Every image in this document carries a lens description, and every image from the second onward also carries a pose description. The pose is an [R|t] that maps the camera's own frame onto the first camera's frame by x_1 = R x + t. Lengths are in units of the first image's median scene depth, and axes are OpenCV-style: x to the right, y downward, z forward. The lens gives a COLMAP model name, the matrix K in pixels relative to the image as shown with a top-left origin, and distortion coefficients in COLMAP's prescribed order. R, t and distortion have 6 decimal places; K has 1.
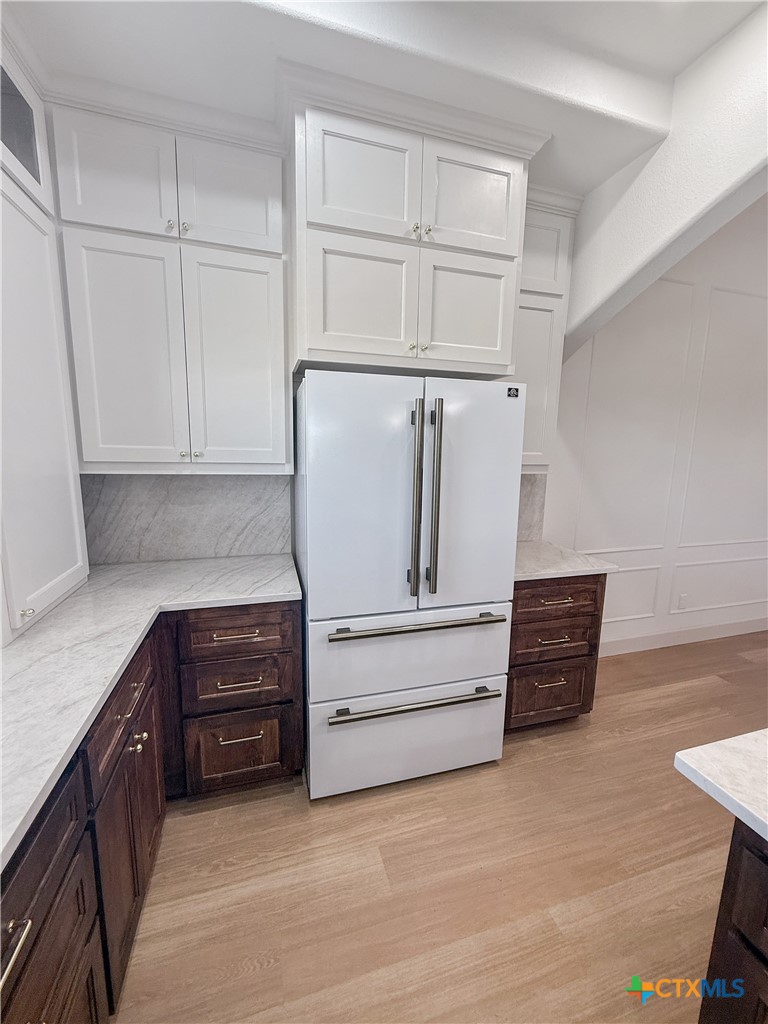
lens RADIAL K [[417.2, 0, 386.6], [0, 417.2, 512.3], [0, 0, 1]] dist [-0.003436, -0.000480]
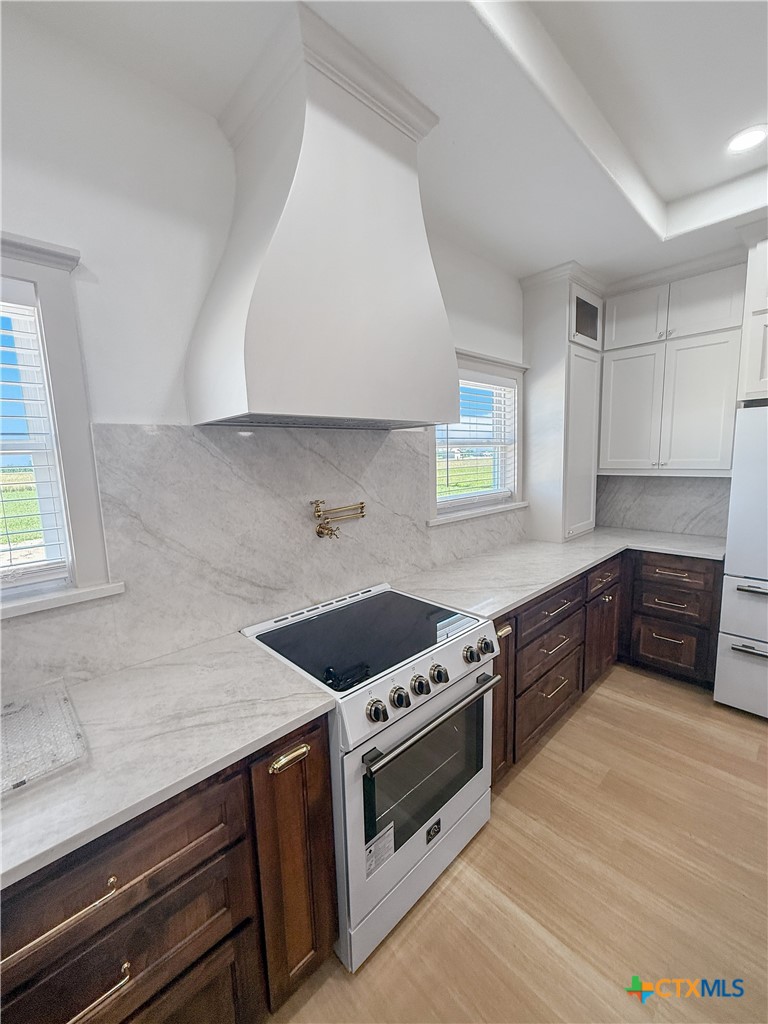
lens RADIAL K [[417.2, 0, 381.8], [0, 417.2, 511.7], [0, 0, 1]] dist [-0.003436, -0.000480]
pose [[0.458291, 0.087832, -0.884452, 0.539640], [-0.101160, 0.993794, 0.046273, 0.090693], [0.883027, 0.068265, 0.464331, -0.778250]]
